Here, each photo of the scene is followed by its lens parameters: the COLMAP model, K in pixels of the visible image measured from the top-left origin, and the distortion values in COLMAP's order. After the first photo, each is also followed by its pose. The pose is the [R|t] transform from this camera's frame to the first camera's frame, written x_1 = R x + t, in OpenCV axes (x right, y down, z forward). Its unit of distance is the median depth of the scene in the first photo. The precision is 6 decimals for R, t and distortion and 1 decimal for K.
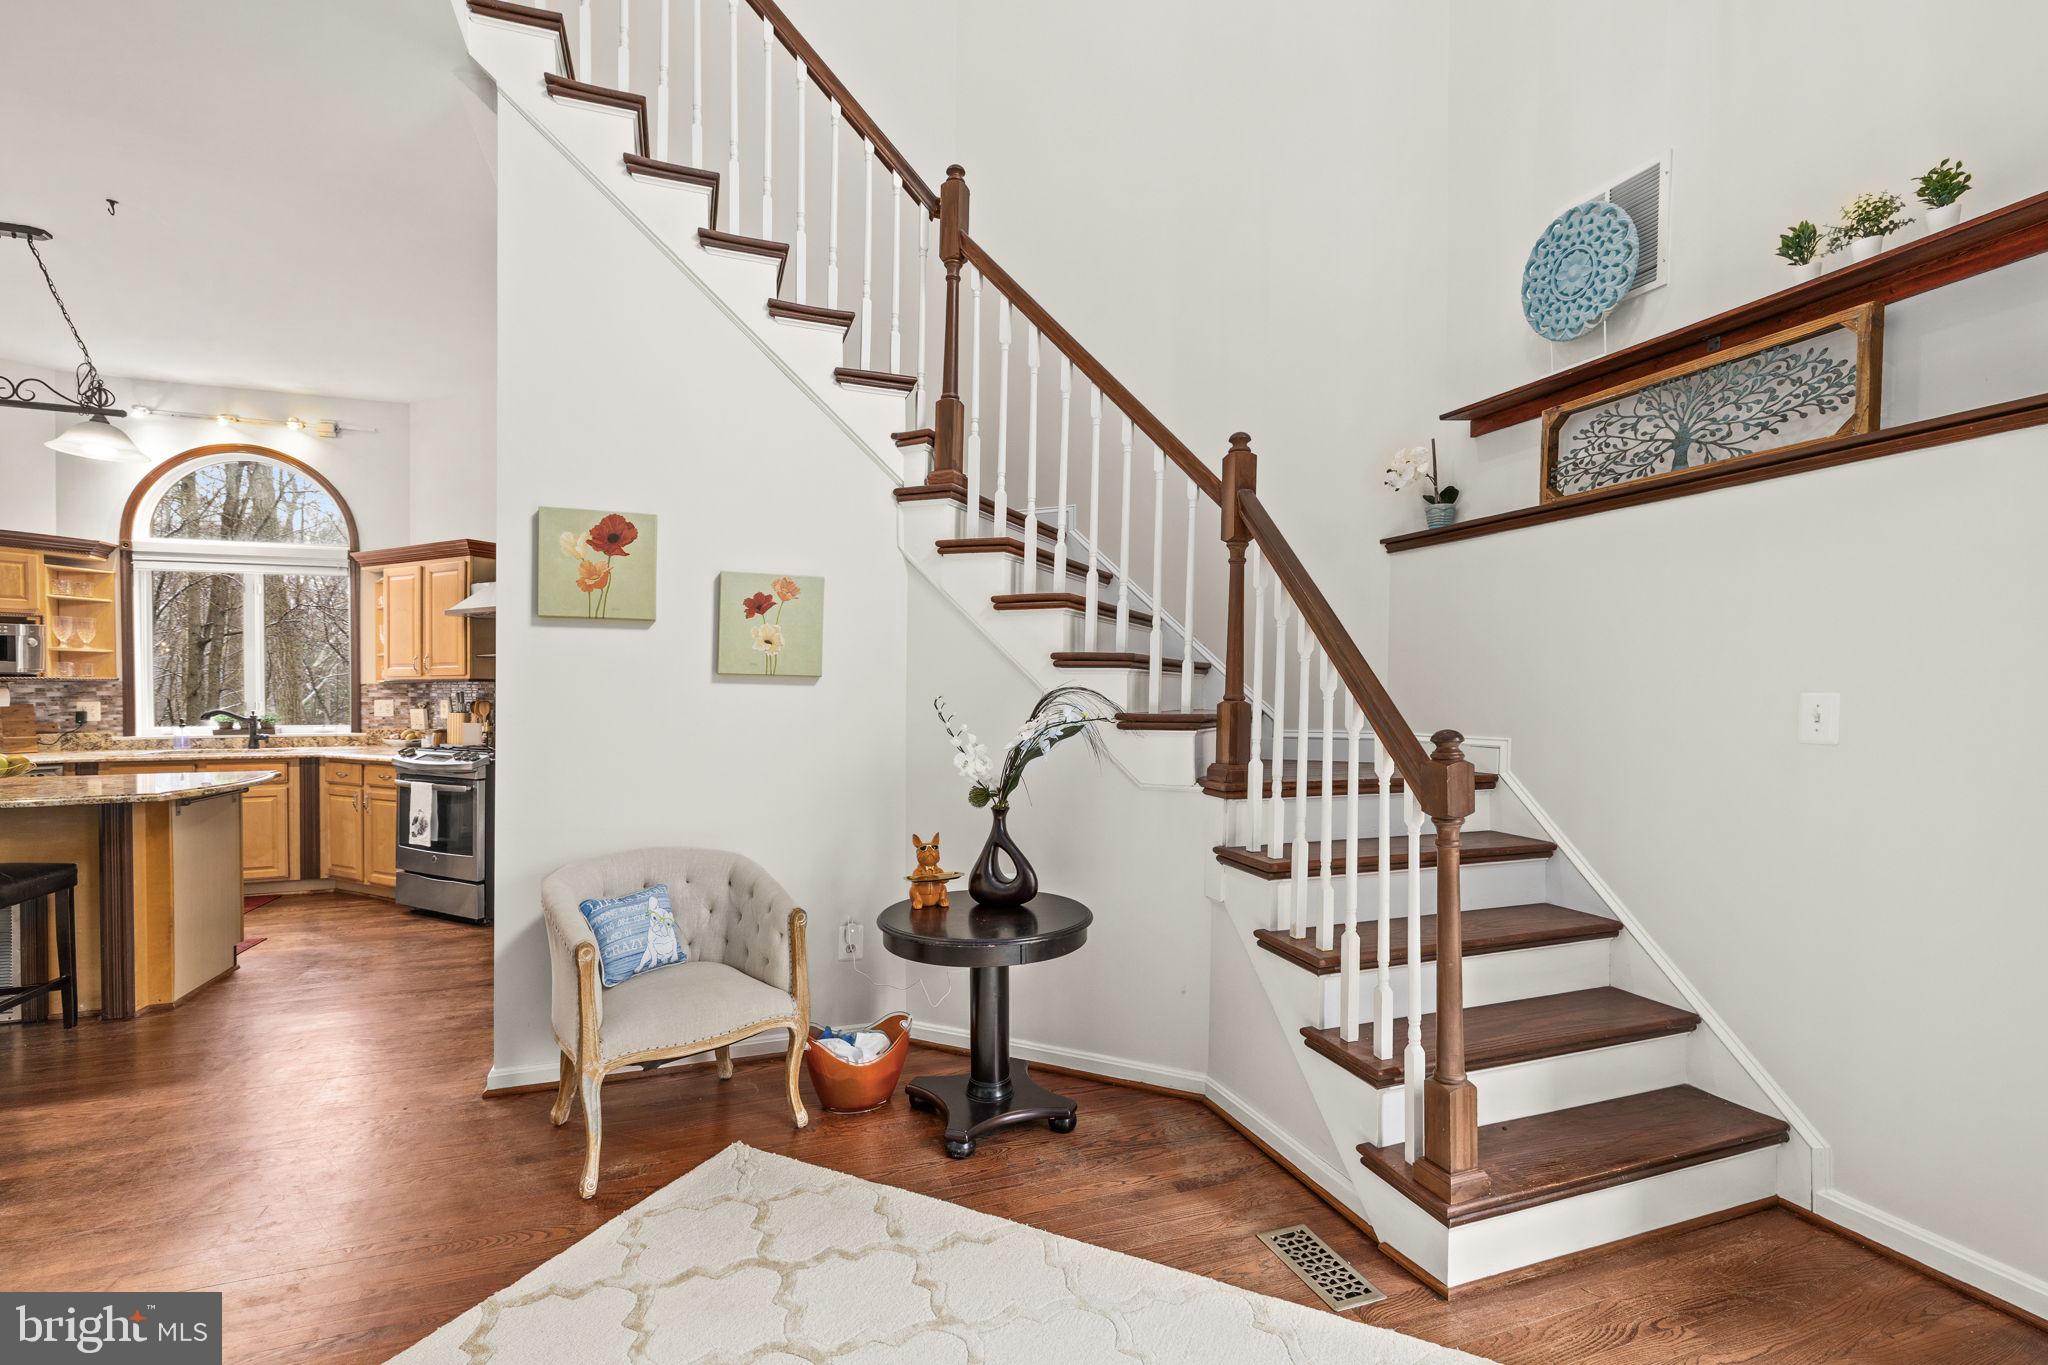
lens RADIAL K [[940.3, 0, 1044.0], [0, 940.3, 698.4], [0, 0, 1]] dist [-0.000317, 0.001232]
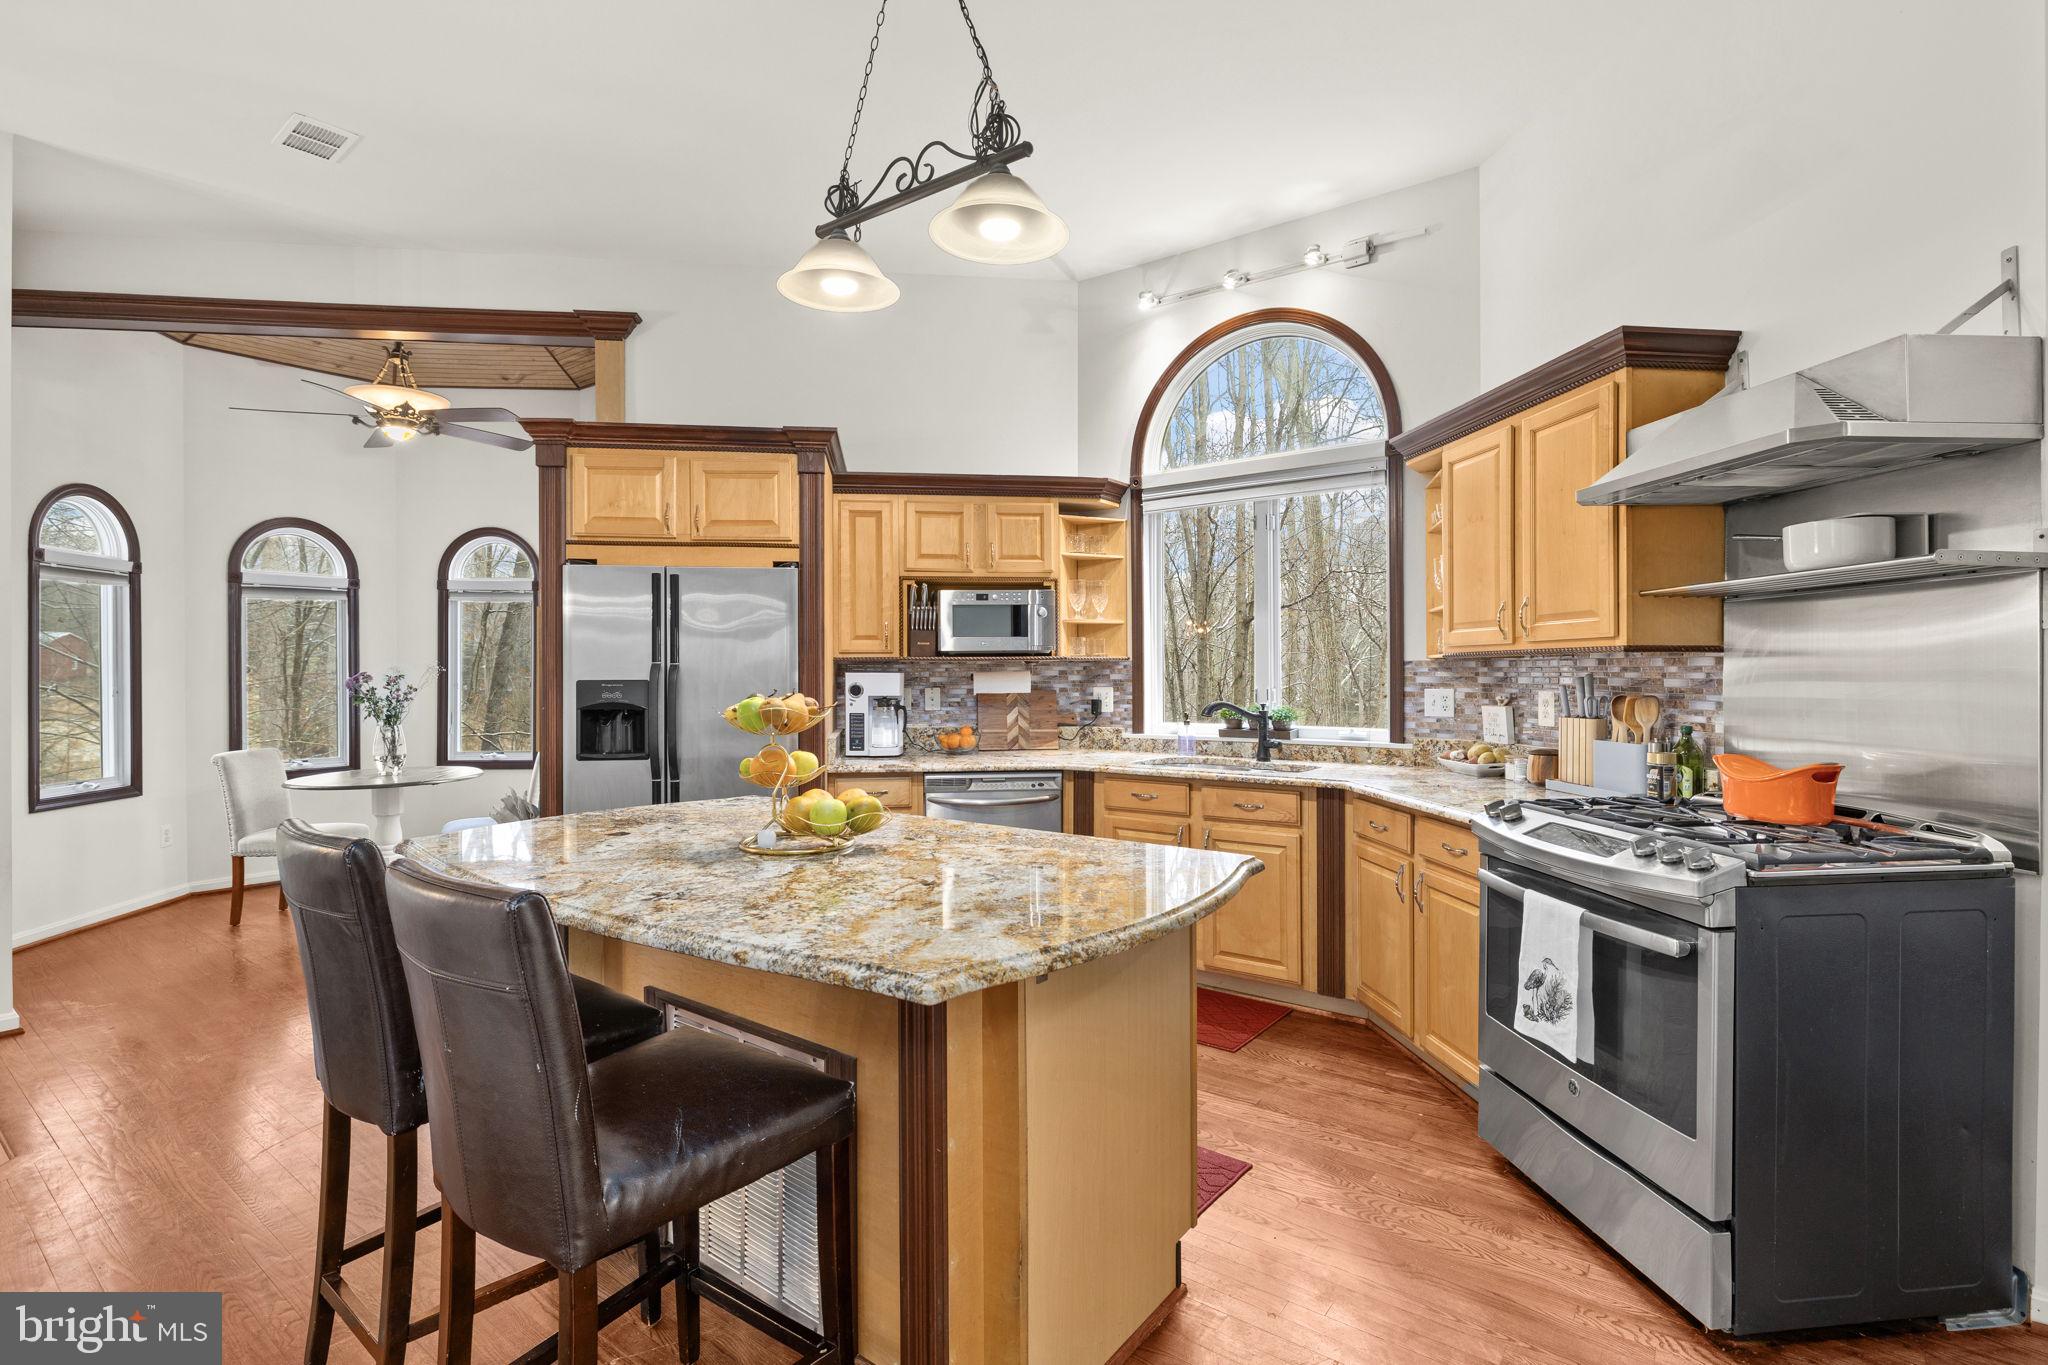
lens RADIAL K [[940.3, 0, 1033.4], [0, 940.3, 671.8], [0, 0, 1]] dist [-0.000317, 0.001232]
pose [[0.551194, -0.002382, -0.834374, -0.390222], [-0.002482, 0.999987, -0.004495, -0.005786], [0.834374, 0.004549, 0.551180, 0.517330]]
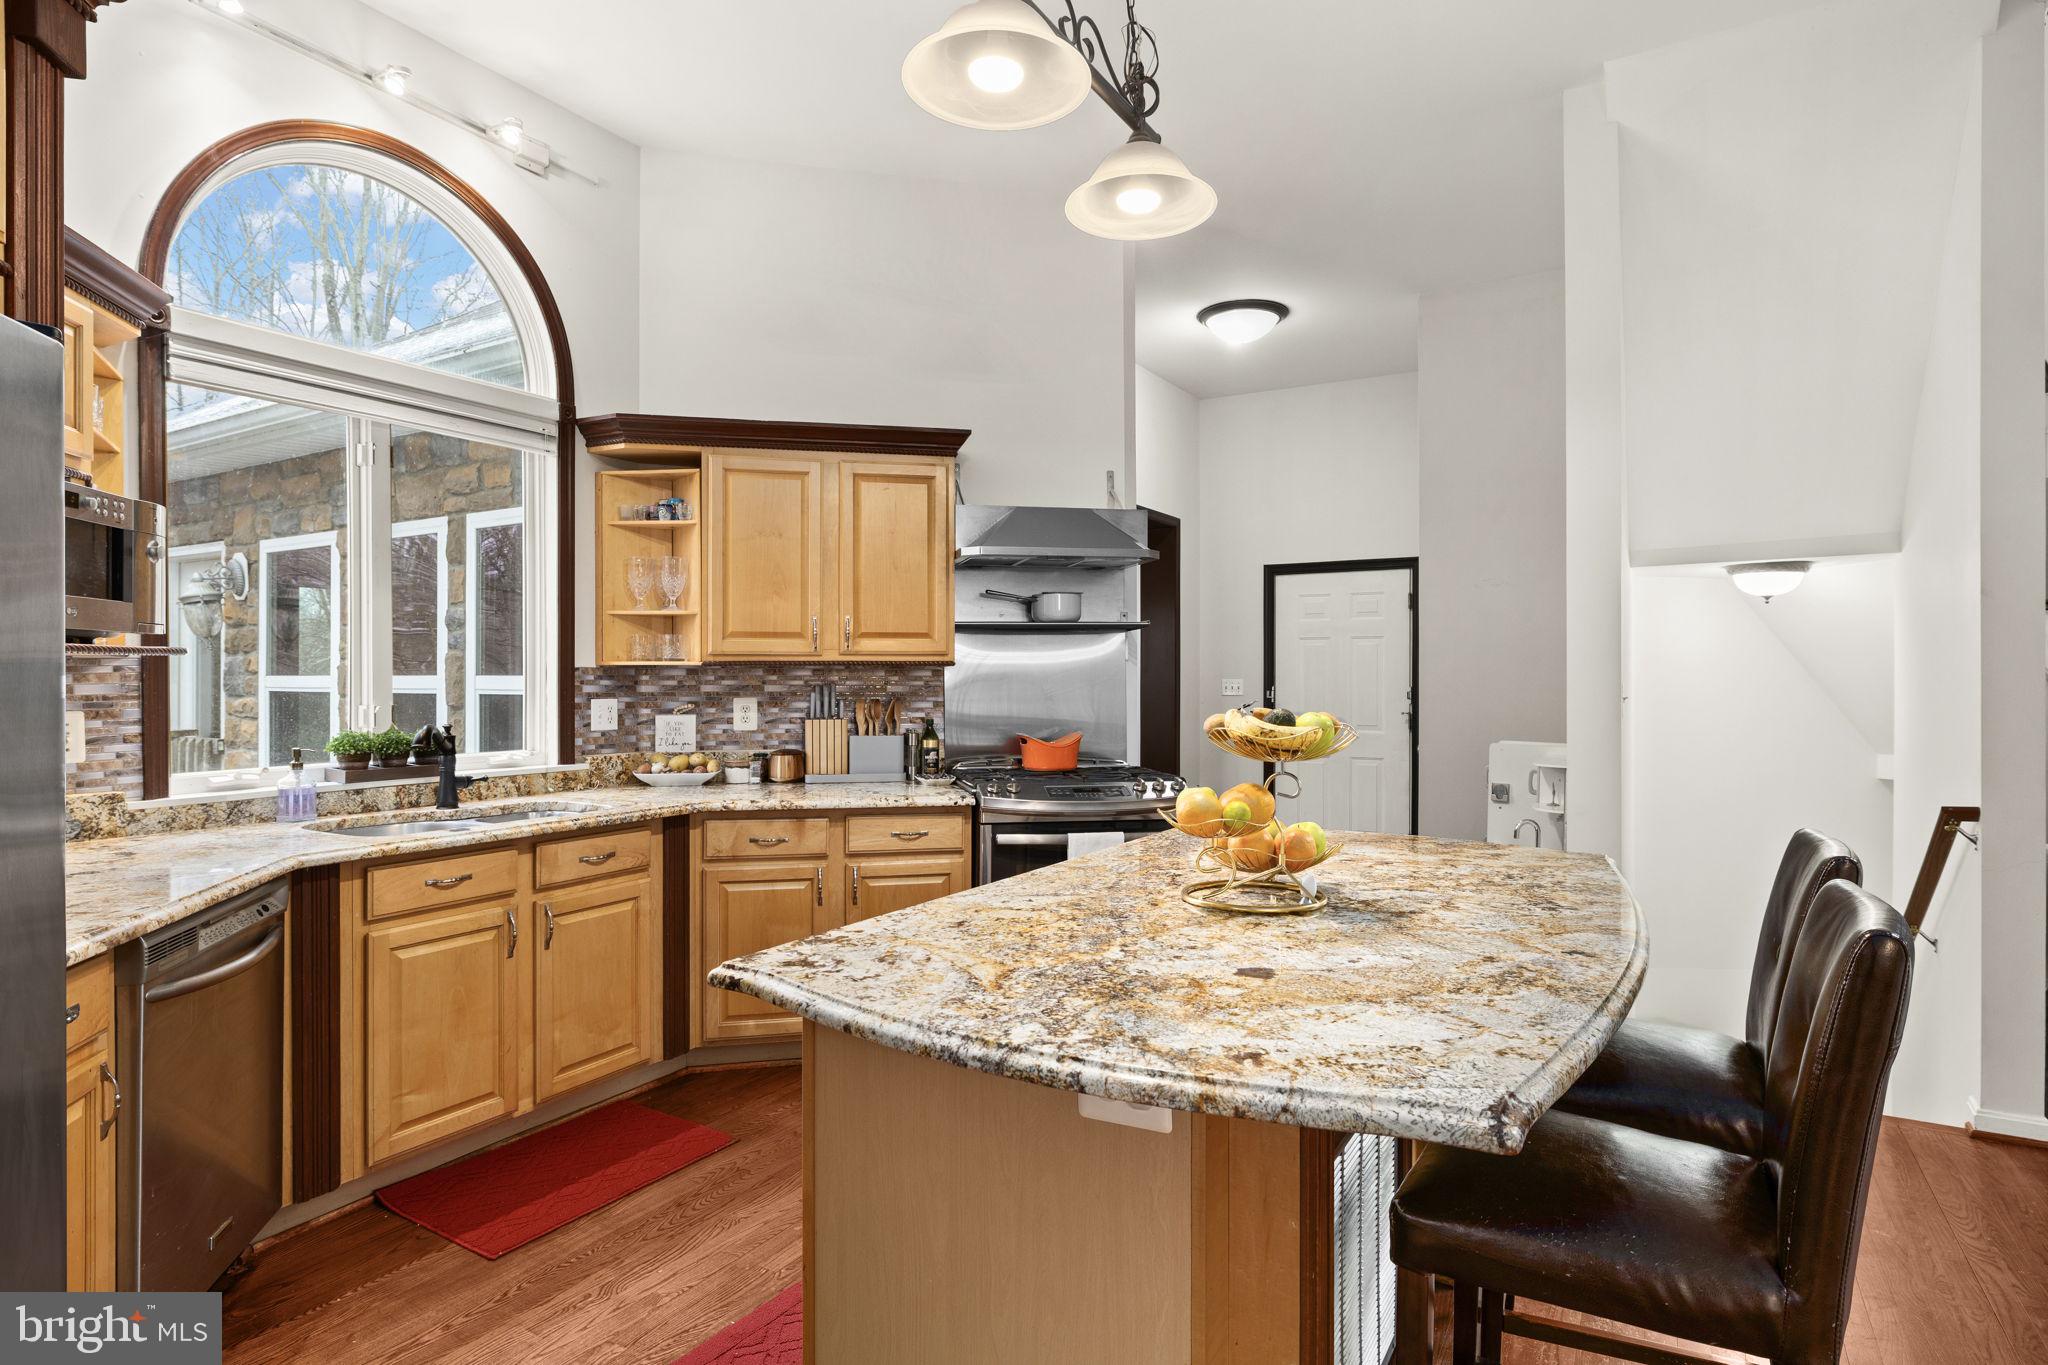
lens RADIAL K [[1095.7, 0, 1024.5], [0, 1095.7, 666.7], [0, 0, 1]] dist [-0.001364, 0.000872]
pose [[0.770809, 0.007647, 0.637020, -0.996928], [0.000247, 0.999924, -0.012301, -0.009080], [-0.637066, 0.009639, 0.770749, 0.420784]]
